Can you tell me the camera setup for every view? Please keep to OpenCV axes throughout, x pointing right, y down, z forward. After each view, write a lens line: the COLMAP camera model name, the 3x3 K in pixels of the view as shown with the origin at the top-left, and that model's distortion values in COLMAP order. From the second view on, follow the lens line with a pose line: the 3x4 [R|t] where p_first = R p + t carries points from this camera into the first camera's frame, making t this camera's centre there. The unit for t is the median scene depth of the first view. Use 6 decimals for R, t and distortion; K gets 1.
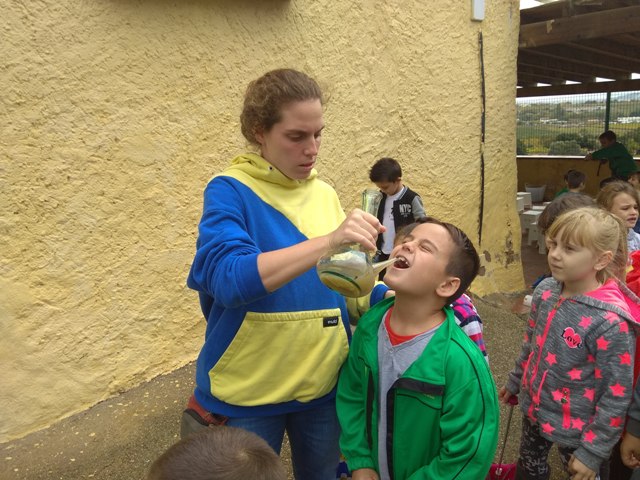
lens RADIAL K [[500.2, 0, 321.6], [0, 500.2, 241.1], [0, 0, 1]] dist [0.104336, -0.171575]
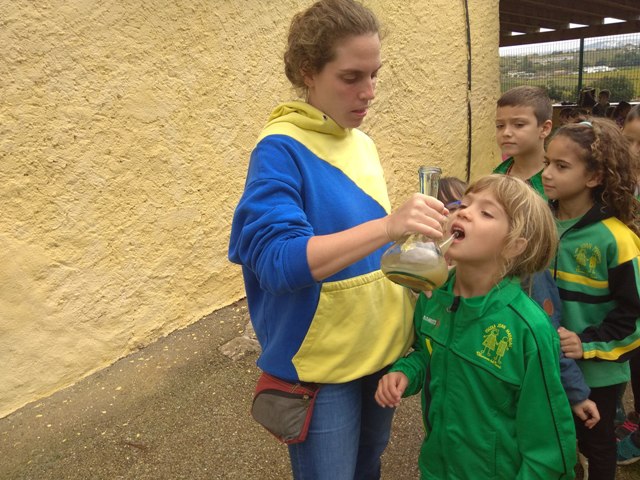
lens RADIAL K [[500.4, 0, 318.7], [0, 500.4, 240.7], [0, 0, 1]] dist [0.105766, -0.161873]
pose [[0.997584, -0.053370, 0.044481, -0.064635], [0.050088, 0.996154, 0.071892, 0.024173], [-0.048146, -0.069490, 0.996420, -0.021795]]
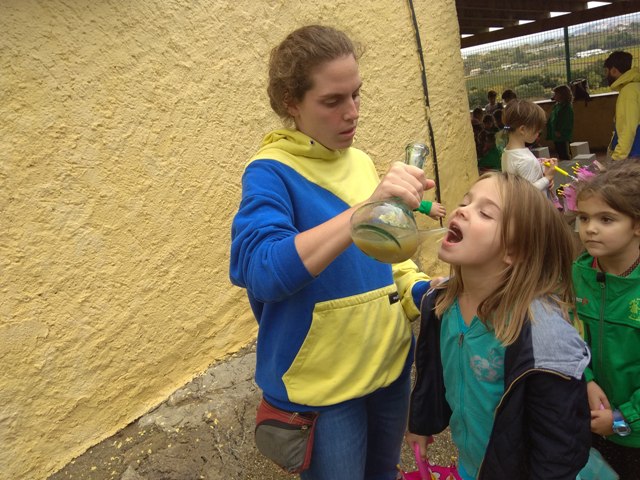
lens RADIAL K [[490.8, 0, 318.7], [0, 490.8, 238.4], [0, 0, 1]] dist [0.112314, -0.180899]
pose [[0.988557, -0.149700, 0.018584, 0.141220], [0.148668, 0.987716, 0.048110, -0.069414], [-0.025558, -0.044797, 0.998669, 0.263111]]
